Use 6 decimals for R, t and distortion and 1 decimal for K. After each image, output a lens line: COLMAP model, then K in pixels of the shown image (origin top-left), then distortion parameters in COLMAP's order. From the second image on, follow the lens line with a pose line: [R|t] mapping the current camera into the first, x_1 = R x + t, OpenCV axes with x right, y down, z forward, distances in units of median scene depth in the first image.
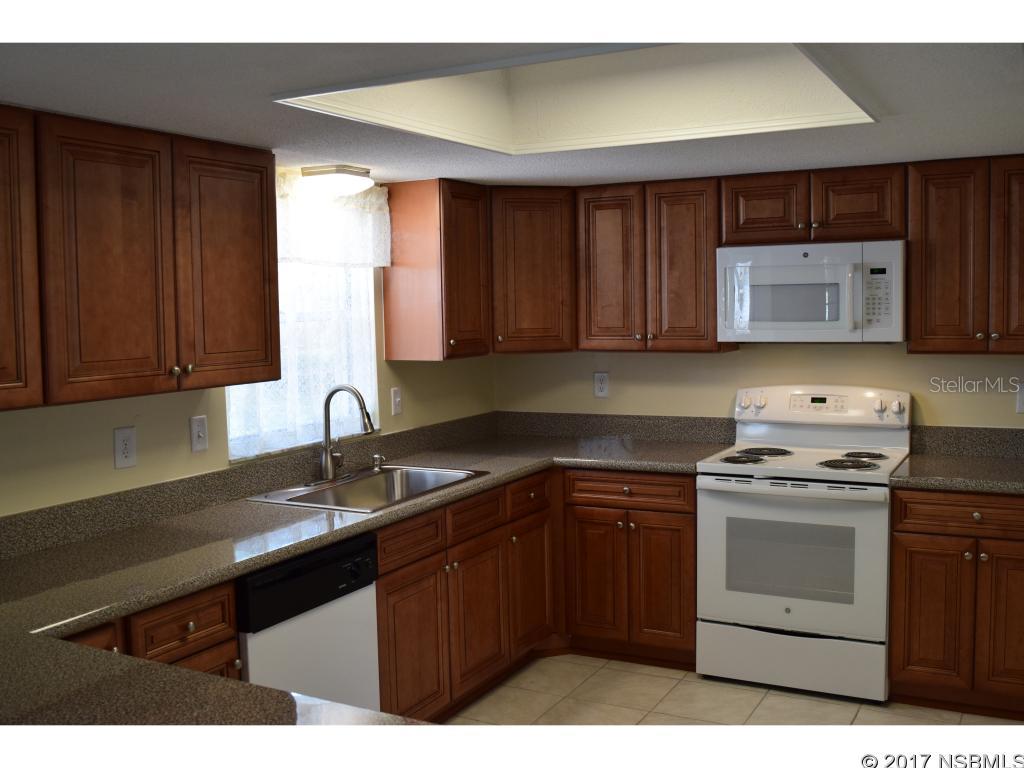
lens RADIAL K [[1013.5, 0, 512.0], [0, 1013.5, 384.0], [0, 0, 1]] dist [-0.052579, -0.004579]
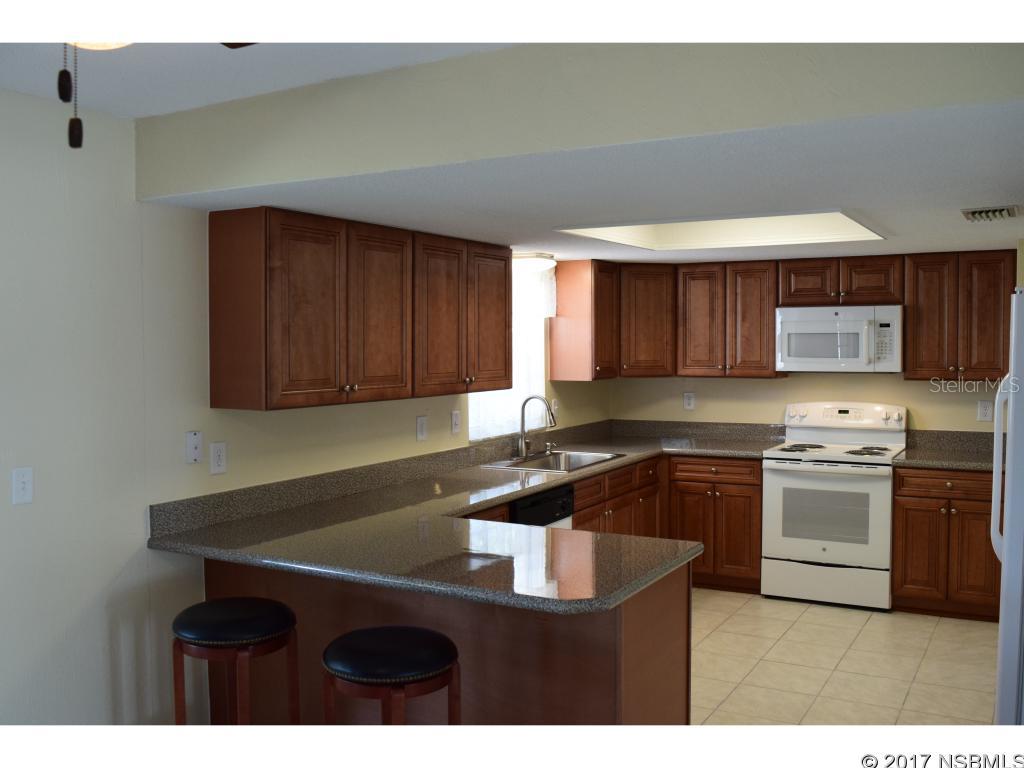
lens RADIAL K [[964.8, 0, 512.0], [0, 964.8, 384.0], [0, 0, 1]] dist [-0.057515, 0.006516]
pose [[0.999728, 0.014741, -0.018064, -0.165470], [-0.015367, 0.999270, -0.034972, 0.034190], [0.017535, 0.035240, 0.999225, -0.433956]]
